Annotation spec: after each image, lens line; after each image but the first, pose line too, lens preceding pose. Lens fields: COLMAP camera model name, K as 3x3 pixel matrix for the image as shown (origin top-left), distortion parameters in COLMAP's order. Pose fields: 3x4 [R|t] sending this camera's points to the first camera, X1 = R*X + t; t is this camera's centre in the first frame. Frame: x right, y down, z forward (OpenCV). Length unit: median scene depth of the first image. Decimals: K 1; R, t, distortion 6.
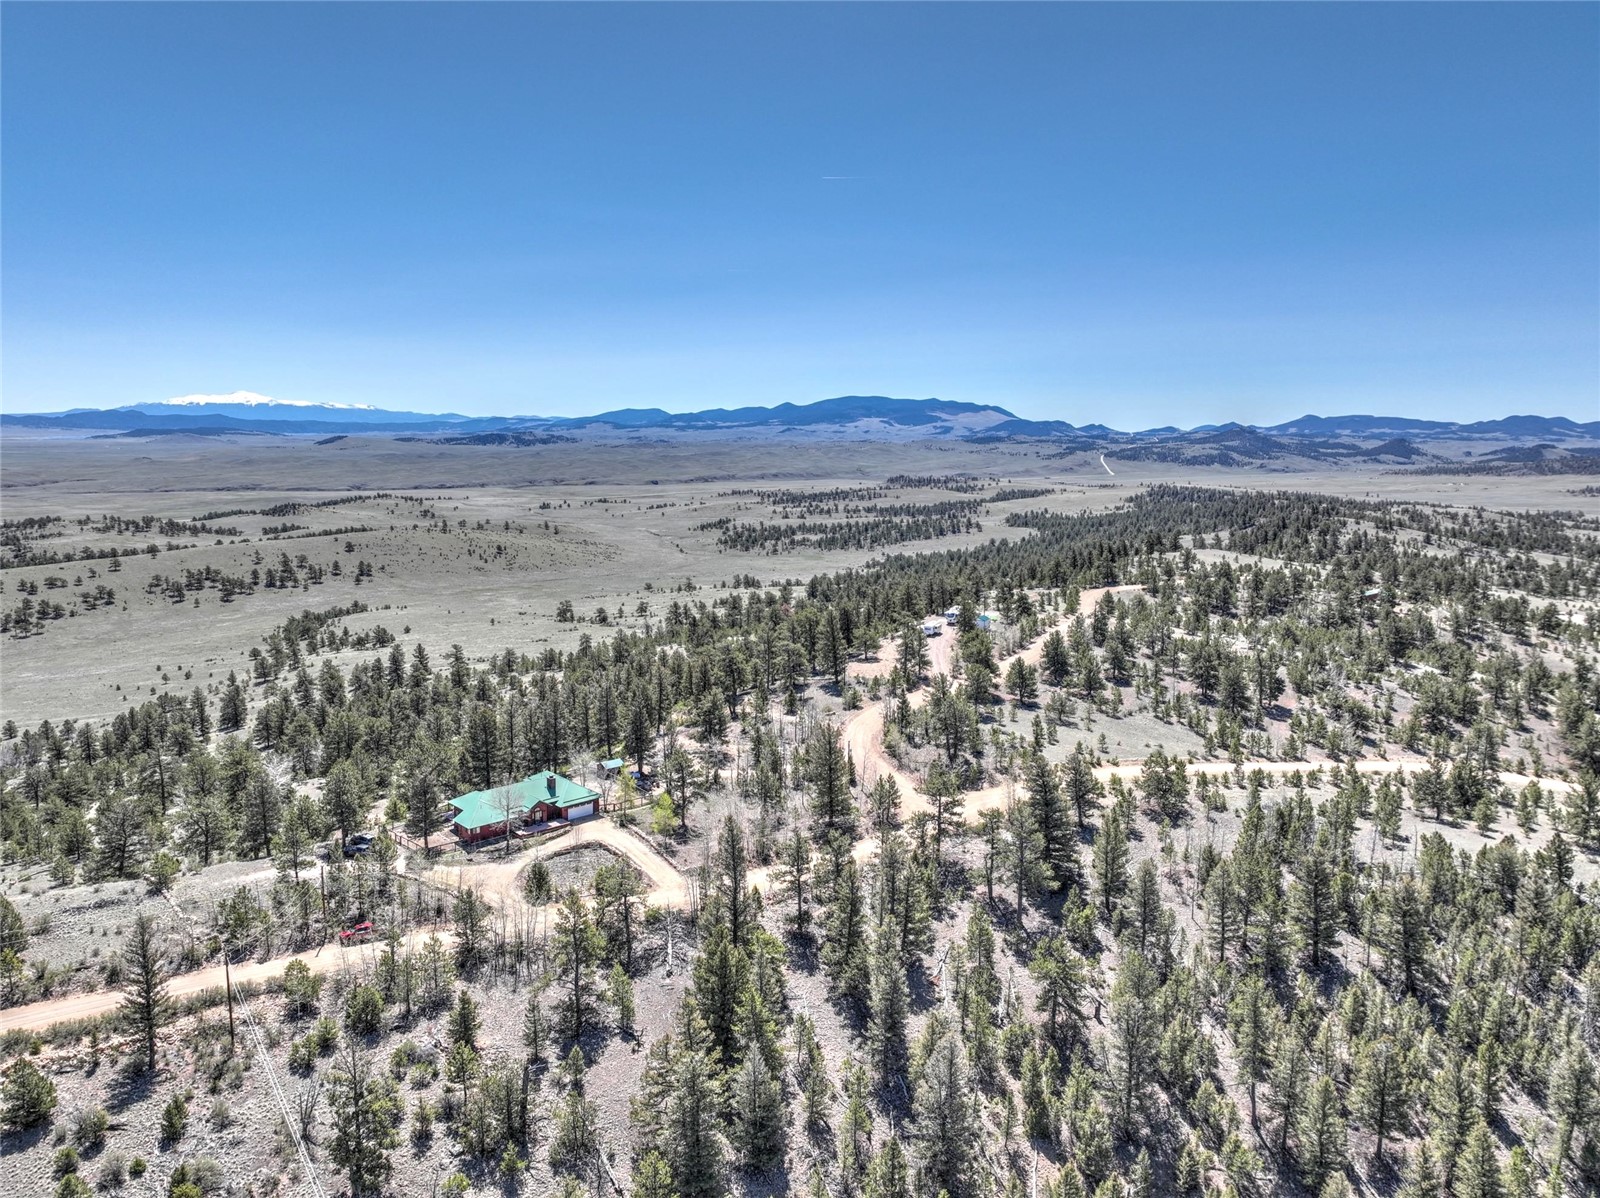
lens RADIAL K [[1130.8, 0, 799.2], [0, 1130.8, 595.9], [0, 0, 1]] dist [-0.005064, 0.019441]
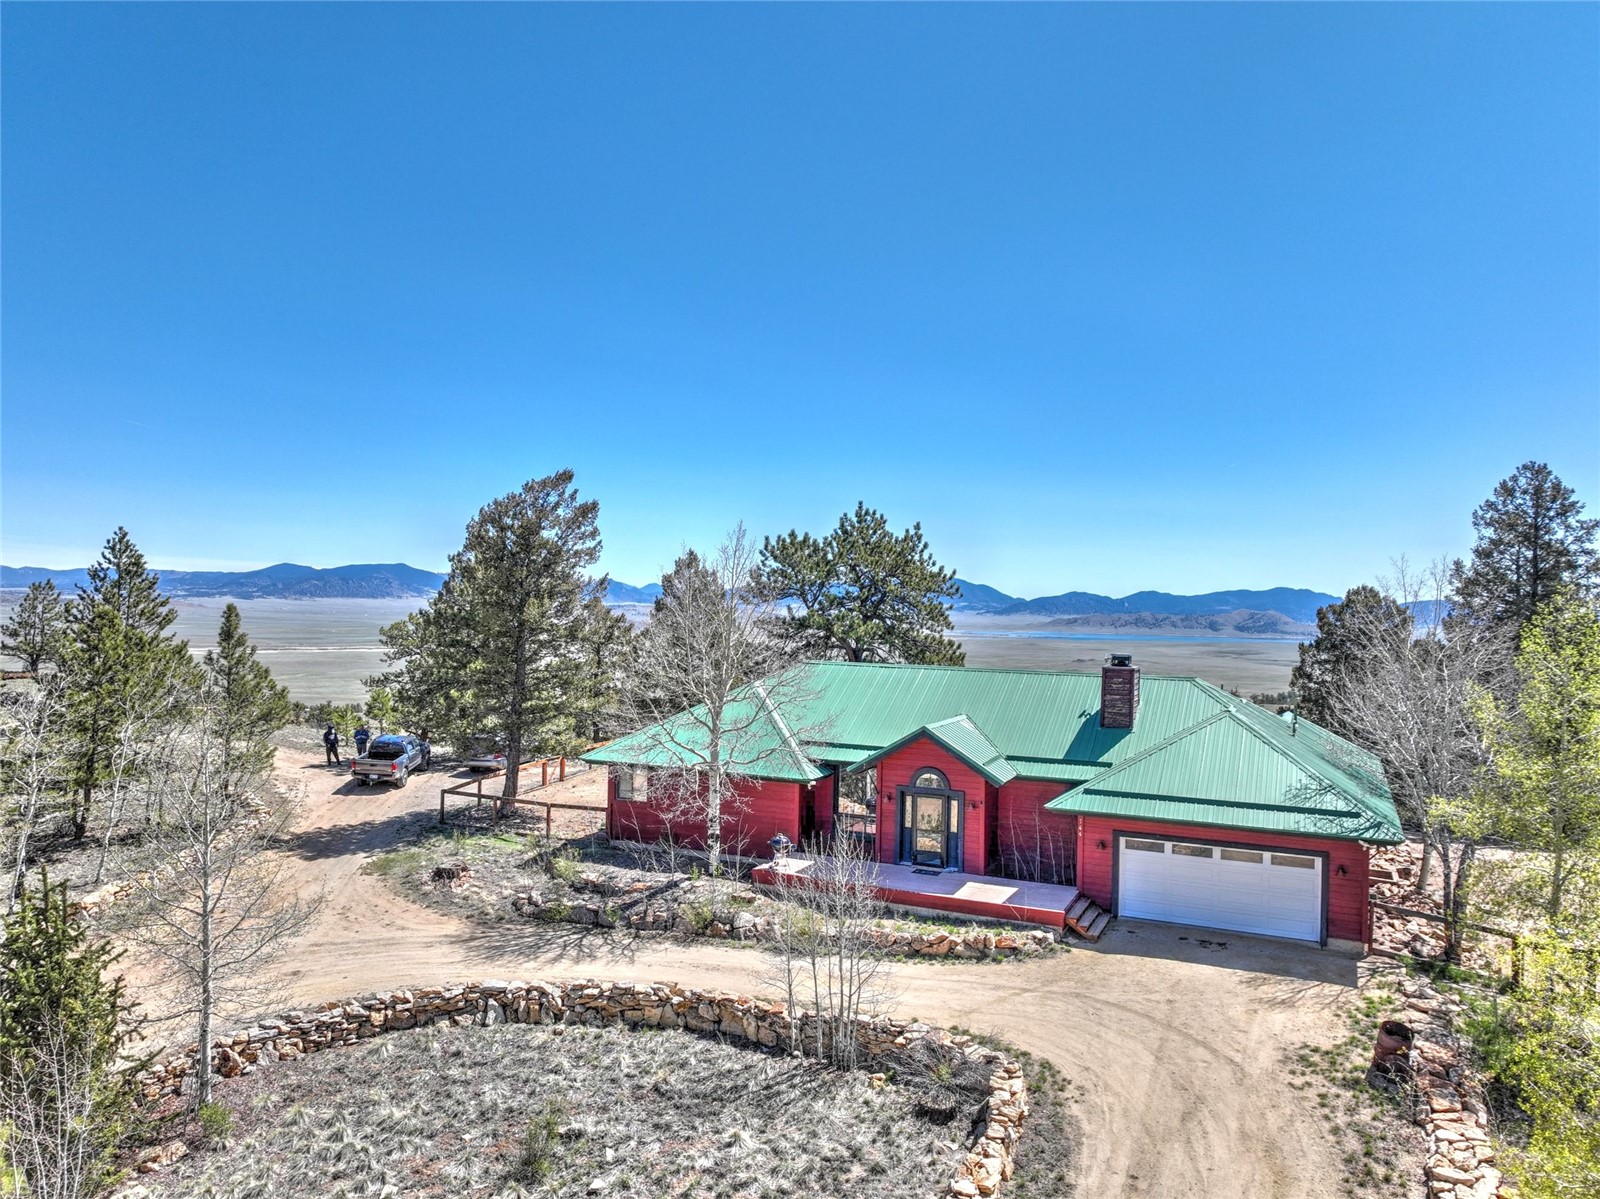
lens RADIAL K [[1131.4, 0, 803.3], [0, 1131.4, 589.8], [0, 0, 1]] dist [-0.000169, 0.009022]
pose [[0.360102, -0.017693, -0.932745, -0.013041], [-0.155989, 0.984603, -0.078899, 0.032400], [0.919779, 0.173910, 0.351797, 0.167709]]
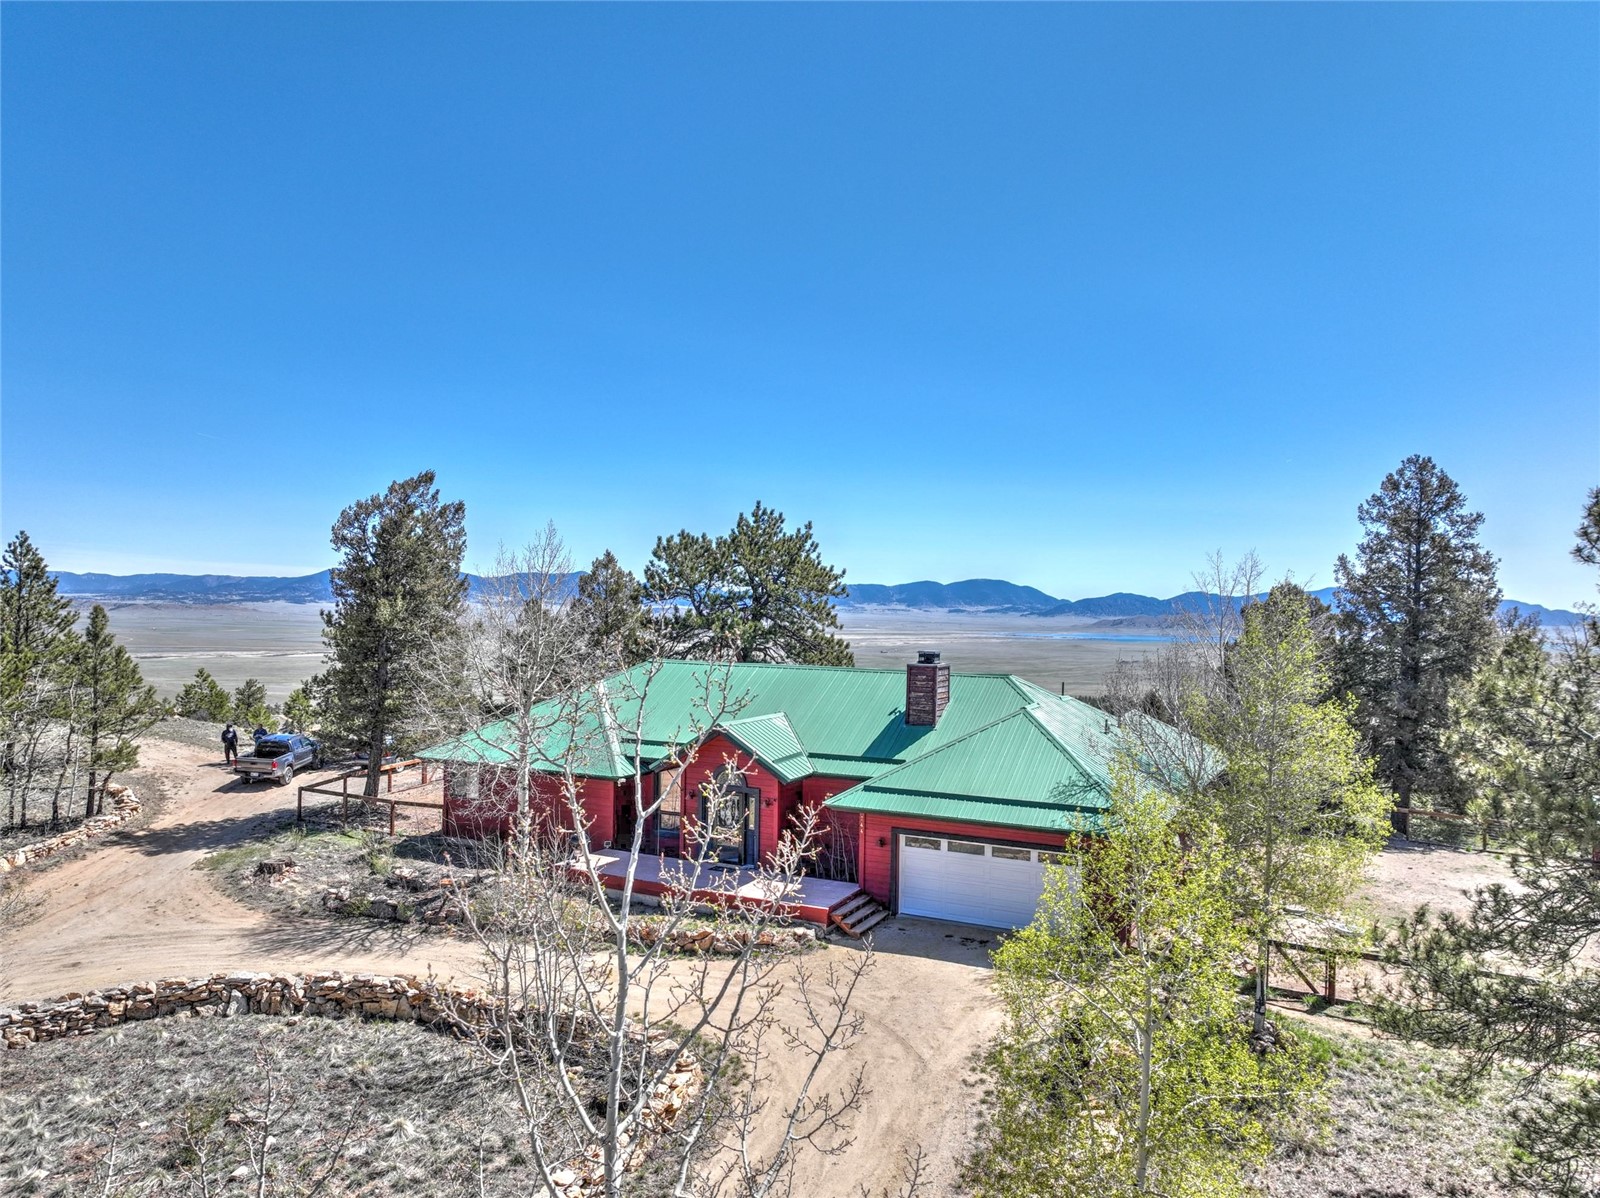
lens RADIAL K [[1130.5, 0, 802.6], [0, 1130.5, 596.3], [0, 0, 1]] dist [0.004176, 0.007718]
pose [[0.323534, -0.015780, -0.946085, -0.010535], [-0.154602, 0.985543, -0.069307, 0.031427], [0.933501, 0.168690, 0.316417, 0.174348]]
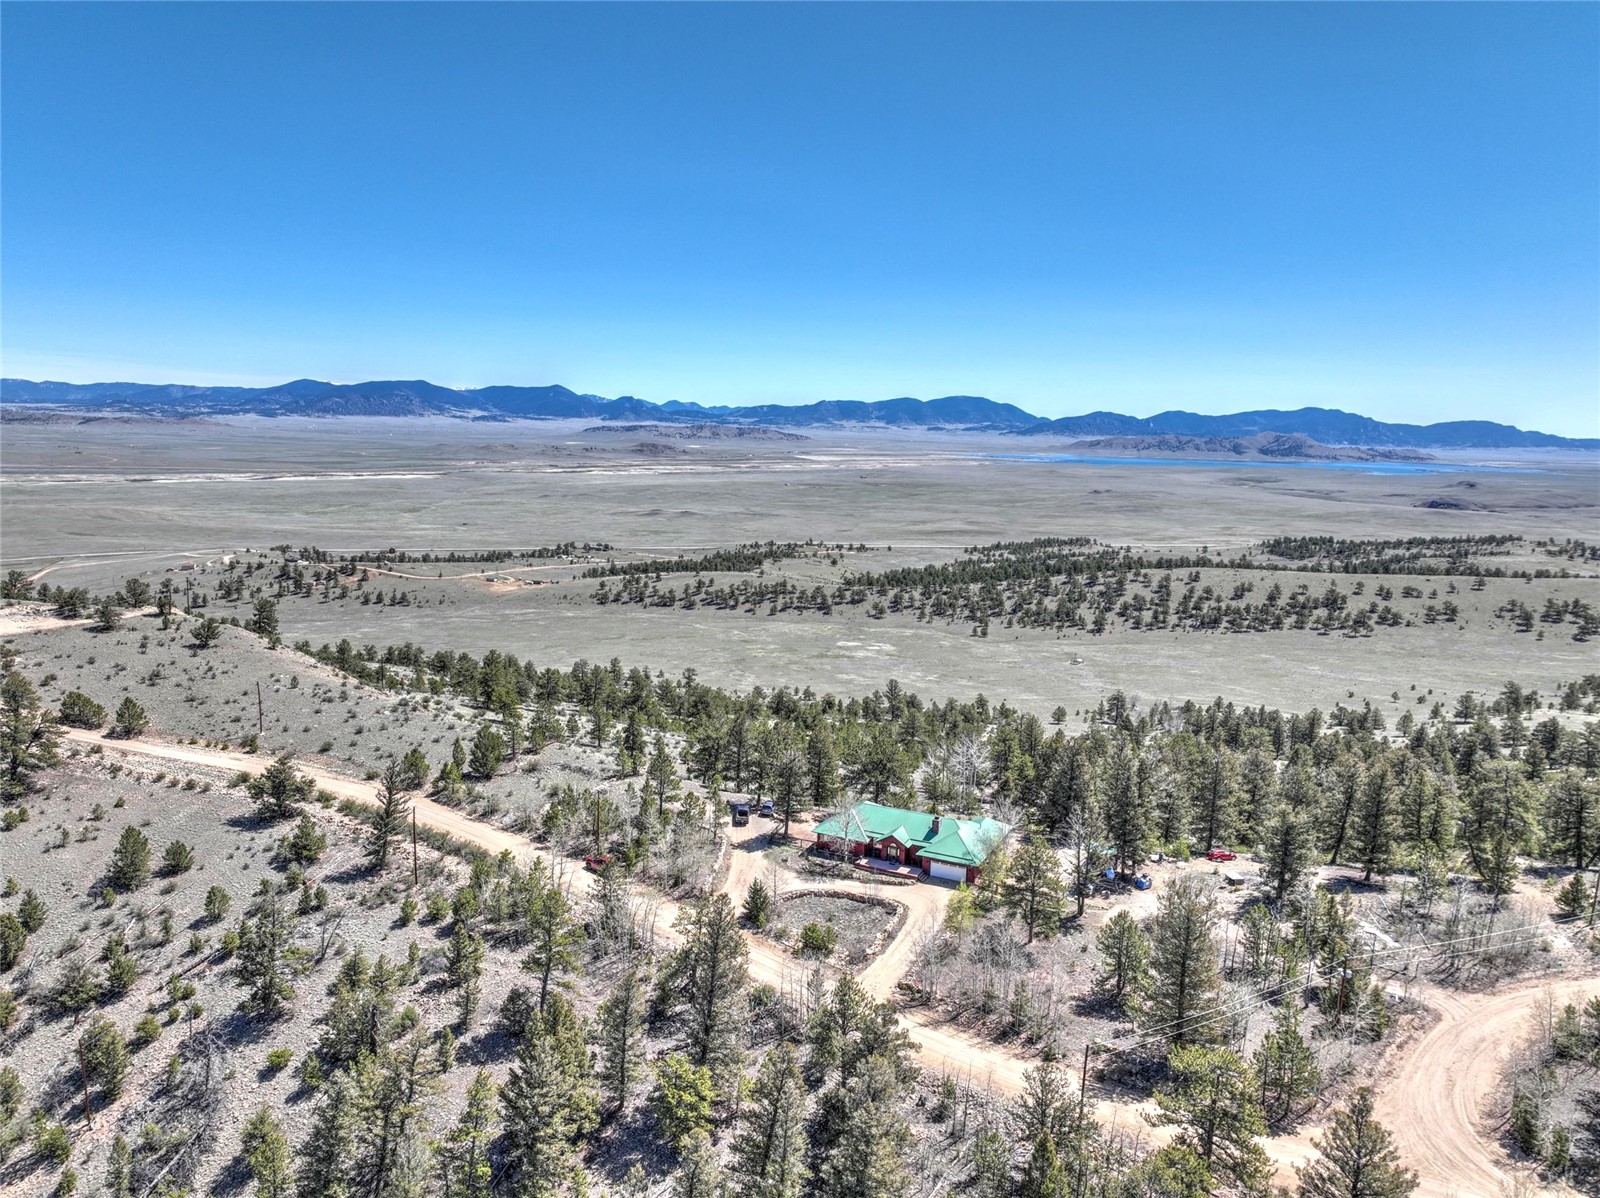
lens RADIAL K [[1130.5, 0, 802.6], [0, 1130.5, 596.3], [0, 0, 1]] dist [0.004176, 0.007718]
pose [[0.341949, 0.139700, -0.929276, 0.090530], [-0.160000, 0.983104, 0.088916, -0.009938], [0.925997, 0.118280, 0.358524, 0.113579]]
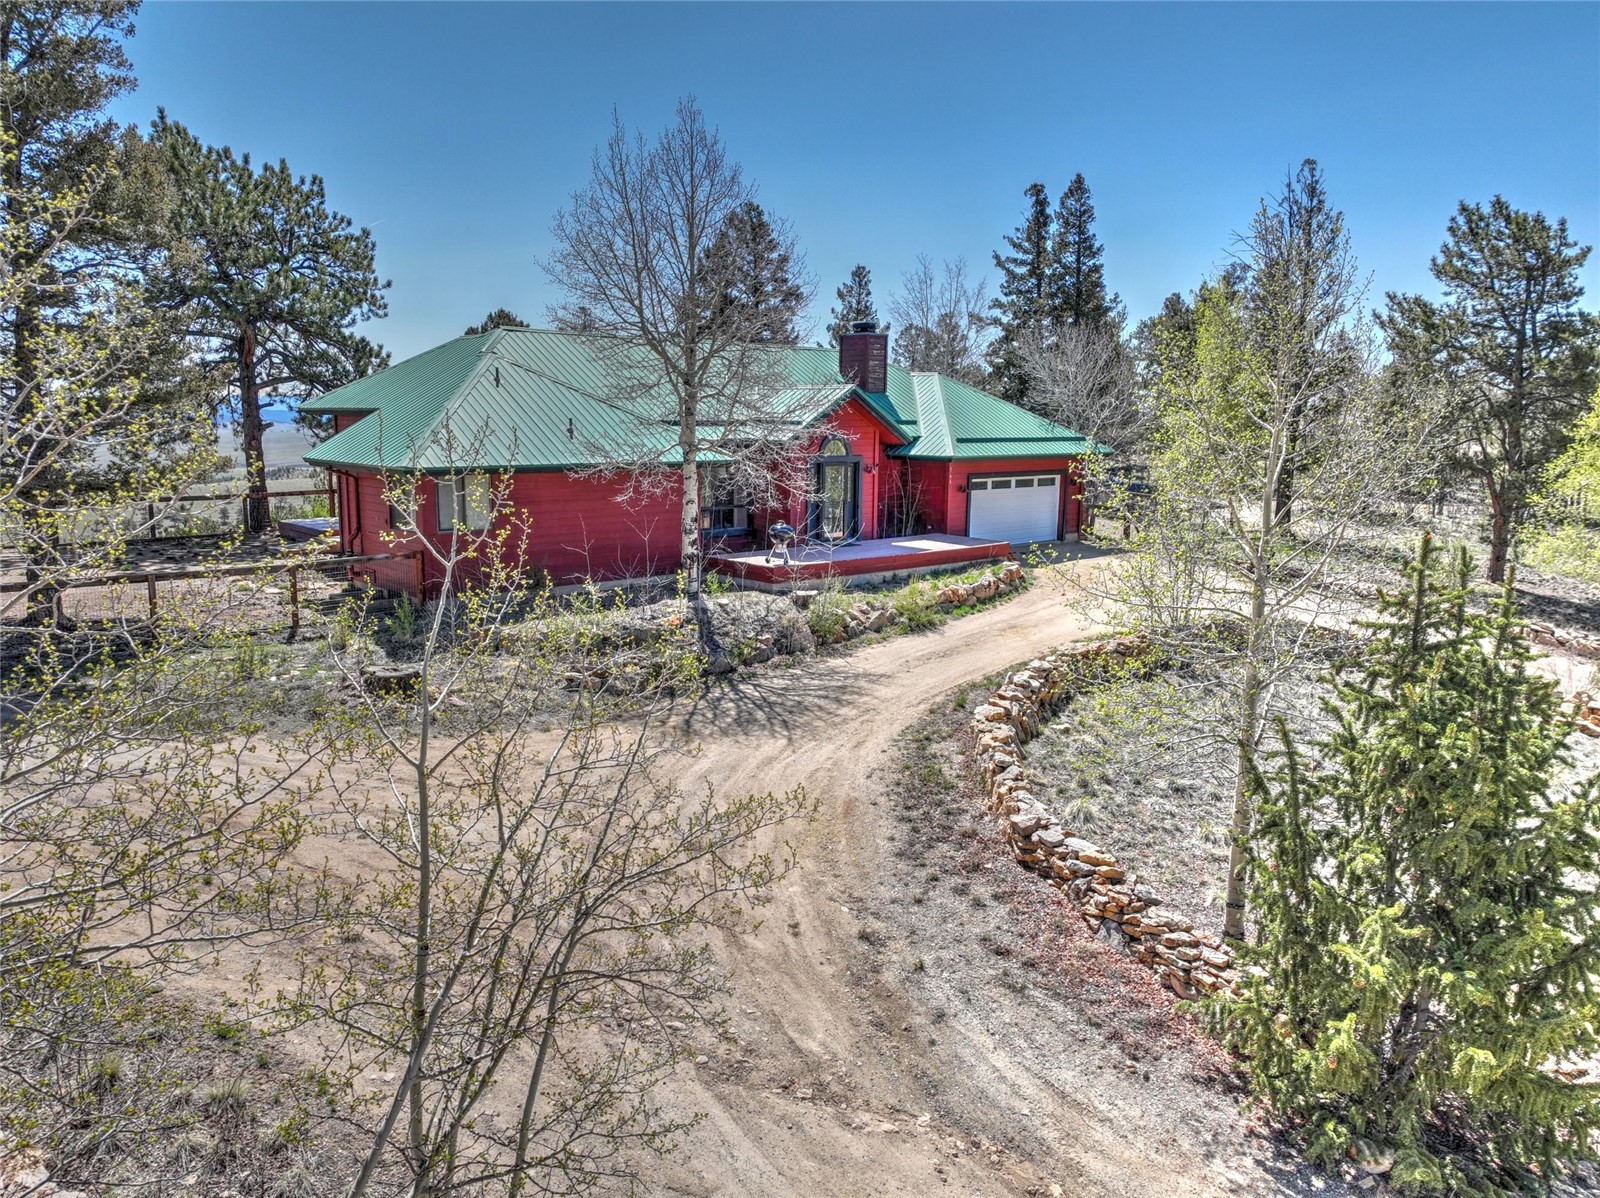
lens RADIAL K [[1131.4, 0, 803.3], [0, 1131.4, 589.3], [0, 0, 1]] dist [-0.000169, 0.009022]
pose [[0.999962, 0.002646, 0.008324, -0.043765], [-0.002660, 0.999995, 0.001653, 0.038501], [-0.008320, -0.001675, 0.999964, 0.153371]]
